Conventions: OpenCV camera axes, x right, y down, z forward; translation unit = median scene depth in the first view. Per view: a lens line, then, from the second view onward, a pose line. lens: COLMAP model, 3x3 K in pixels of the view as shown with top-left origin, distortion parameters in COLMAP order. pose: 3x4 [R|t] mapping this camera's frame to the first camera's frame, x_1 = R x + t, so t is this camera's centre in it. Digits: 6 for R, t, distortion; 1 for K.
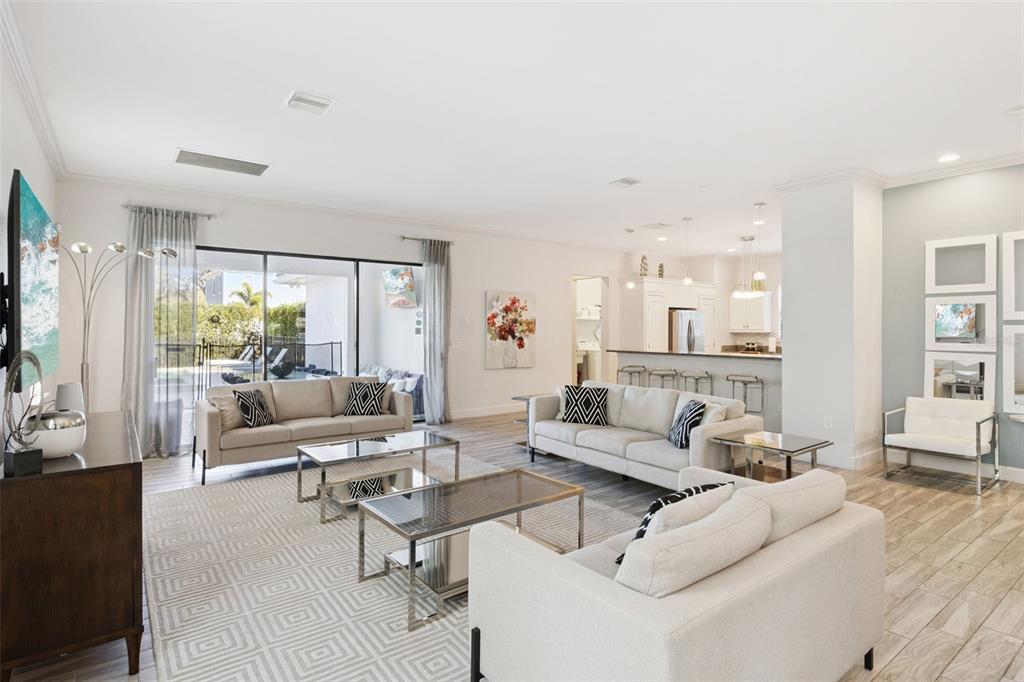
lens RADIAL K [[493.1, 0, 510.4], [0, 493.1, 339.4], [0, 0, 1]] dist [-0.002997, -0.002131]
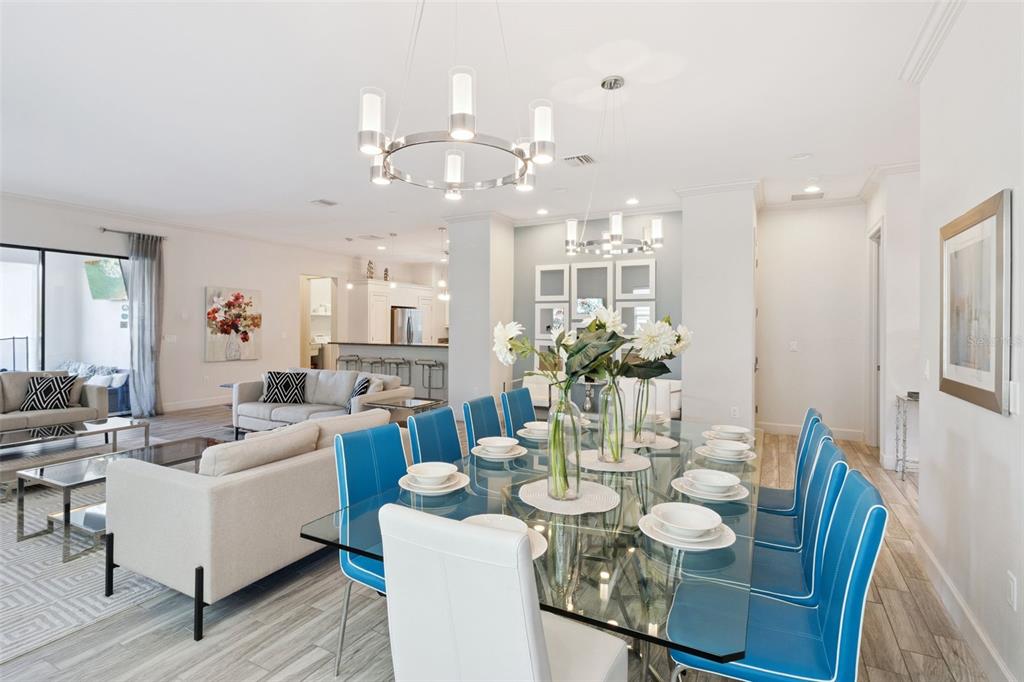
lens RADIAL K [[493.1, 0, 516.1], [0, 493.1, 333.9], [0, 0, 1]] dist [-0.002997, -0.002131]
pose [[0.909454, -0.002709, 0.415796, 0.119289], [0.004109, 0.999989, -0.002472, 0.006943], [-0.415785, 0.003957, 0.909454, -0.226379]]
